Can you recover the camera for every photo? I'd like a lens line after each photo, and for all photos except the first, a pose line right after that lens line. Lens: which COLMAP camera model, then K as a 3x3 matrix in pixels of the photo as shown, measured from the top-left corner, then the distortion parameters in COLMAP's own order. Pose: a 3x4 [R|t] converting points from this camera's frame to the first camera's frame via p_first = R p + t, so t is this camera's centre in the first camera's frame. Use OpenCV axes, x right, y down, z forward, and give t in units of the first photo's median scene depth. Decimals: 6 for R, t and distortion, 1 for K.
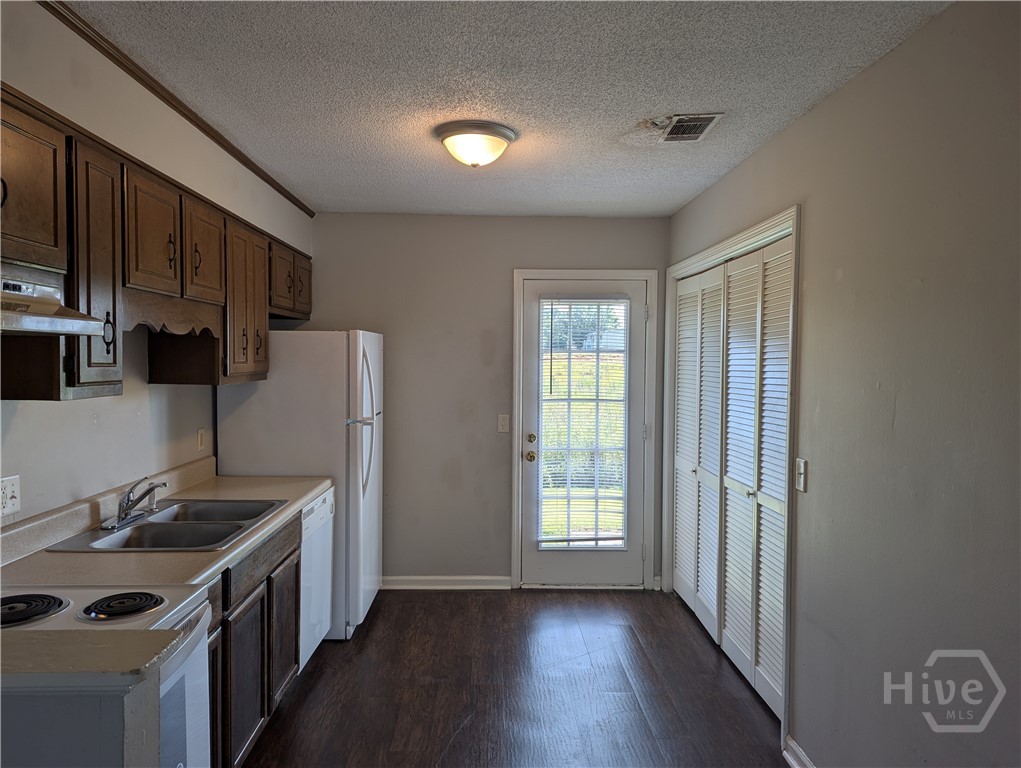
lens RADIAL K [[719.0, 0, 510.9], [0, 719.0, 379.1], [0, 0, 1]] dist [0.019298, -0.000828]
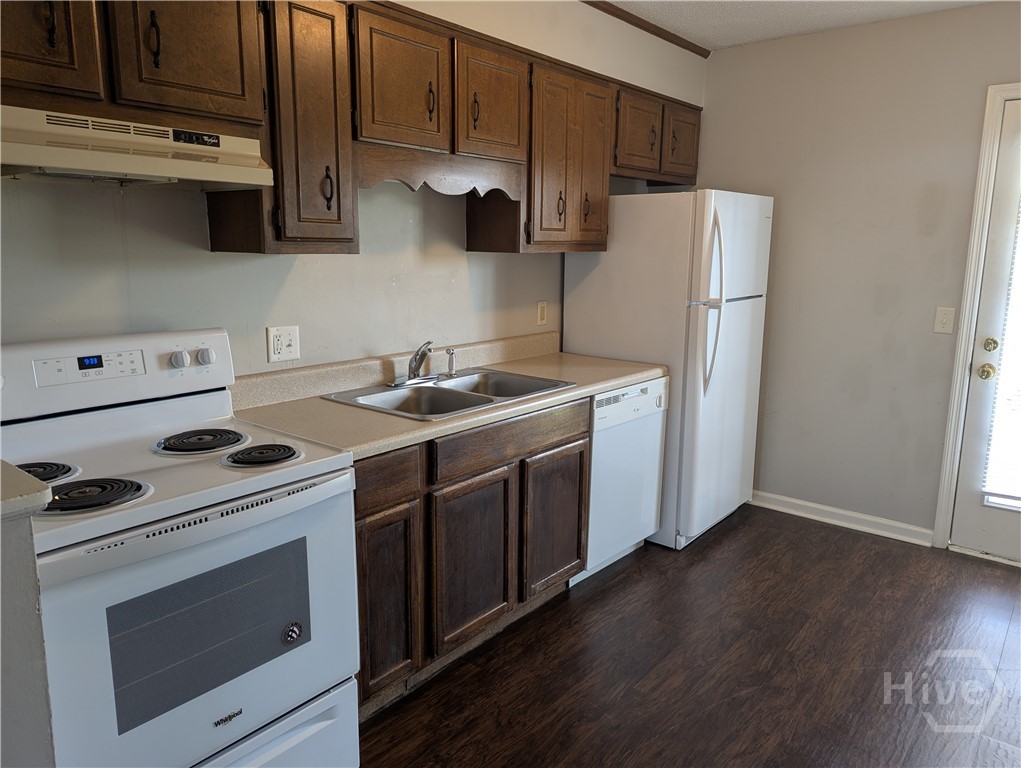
lens RADIAL K [[719.0, 0, 510.9], [0, 719.0, 379.1], [0, 0, 1]] dist [0.019298, -0.000828]
pose [[0.748736, 0.117978, -0.652285, 0.176237], [-0.019599, 0.987544, 0.156118, 0.020369], [0.662579, -0.104107, 0.741722, 0.235579]]
